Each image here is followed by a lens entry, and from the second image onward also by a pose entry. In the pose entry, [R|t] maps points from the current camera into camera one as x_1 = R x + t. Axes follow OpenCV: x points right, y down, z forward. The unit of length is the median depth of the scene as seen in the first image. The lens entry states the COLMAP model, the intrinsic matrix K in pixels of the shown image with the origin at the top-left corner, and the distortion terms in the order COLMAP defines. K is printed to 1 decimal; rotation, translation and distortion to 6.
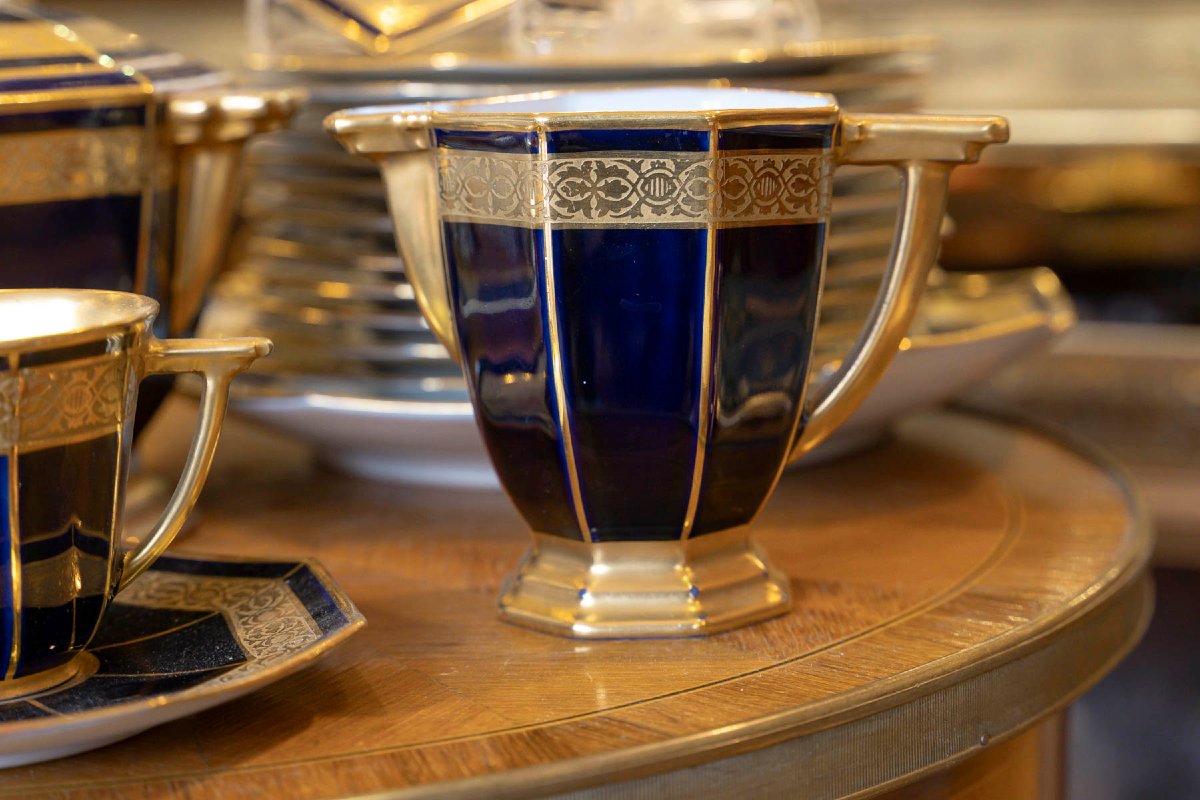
lens RADIAL K [[2509.9, 0, 600.0], [0, 2509.9, 400.0], [0, 0, 1]] dist [-0.002287, 0.163140]
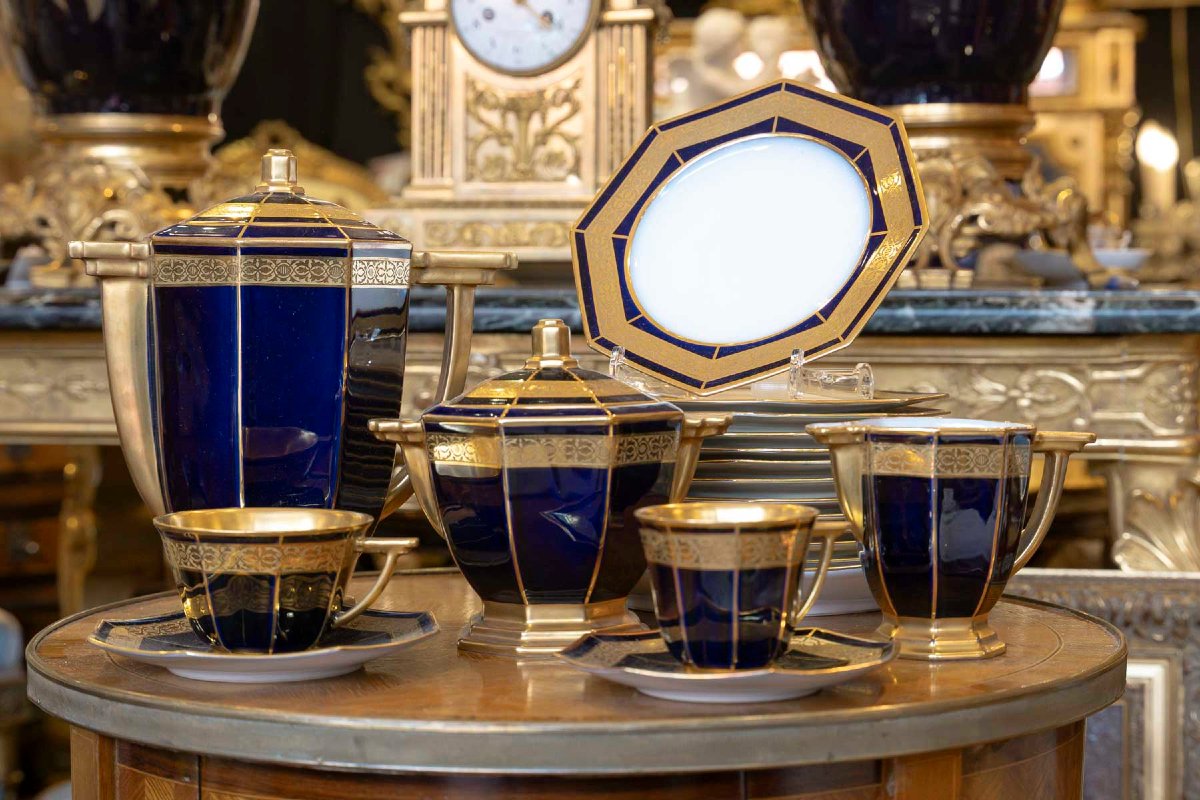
lens RADIAL K [[2383.1, 0, 600.0], [0, 2383.1, 400.0], [0, 0, 1]] dist [-0.034338, -0.095973]
pose [[0.957116, 0.020790, 0.288959, -0.955335], [0.015063, 0.992501, -0.121302, 0.122697], [-0.289314, 0.120452, 0.949625, -1.003130]]
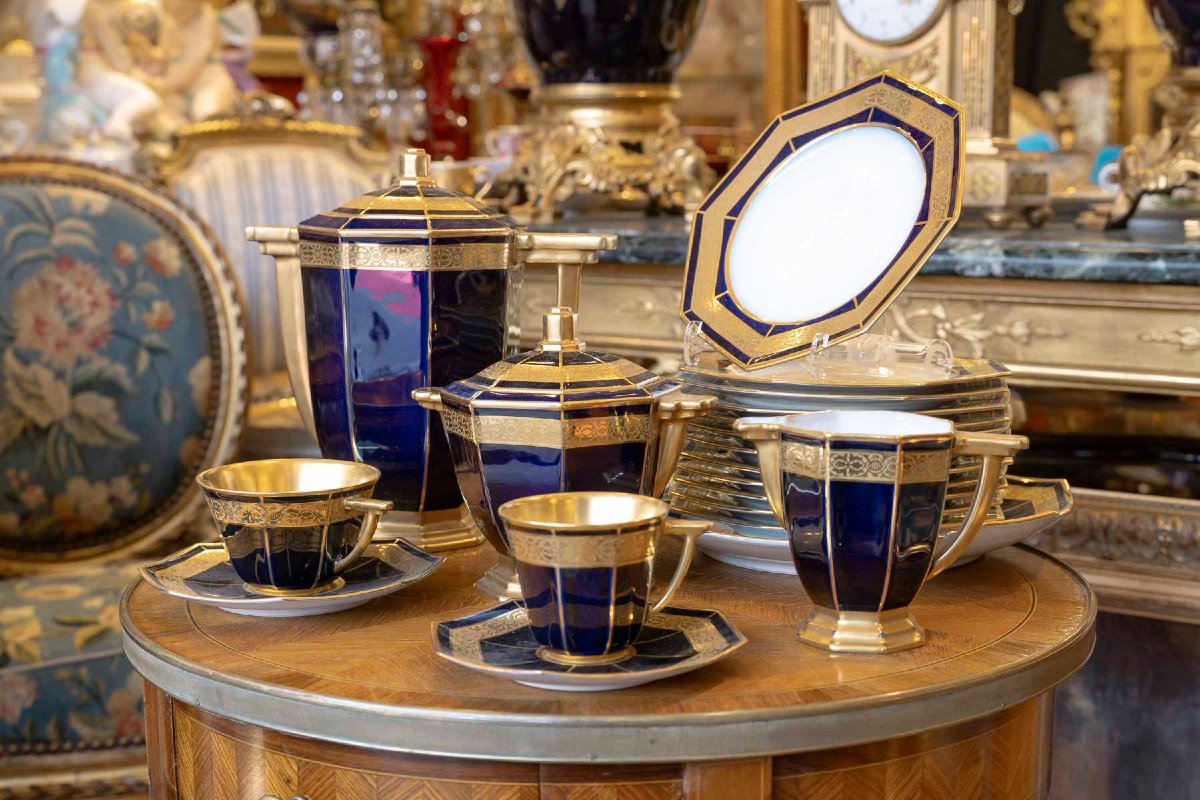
lens RADIAL K [[1772.8, 0, 600.0], [0, 1772.8, 400.0], [0, 0, 1]] dist [-0.032253, 0.020548]
pose [[0.991235, 0.046611, -0.123618, -0.031163], [-0.050458, 0.998329, -0.028166, -0.086274], [0.122099, 0.034157, 0.991930, -0.711402]]
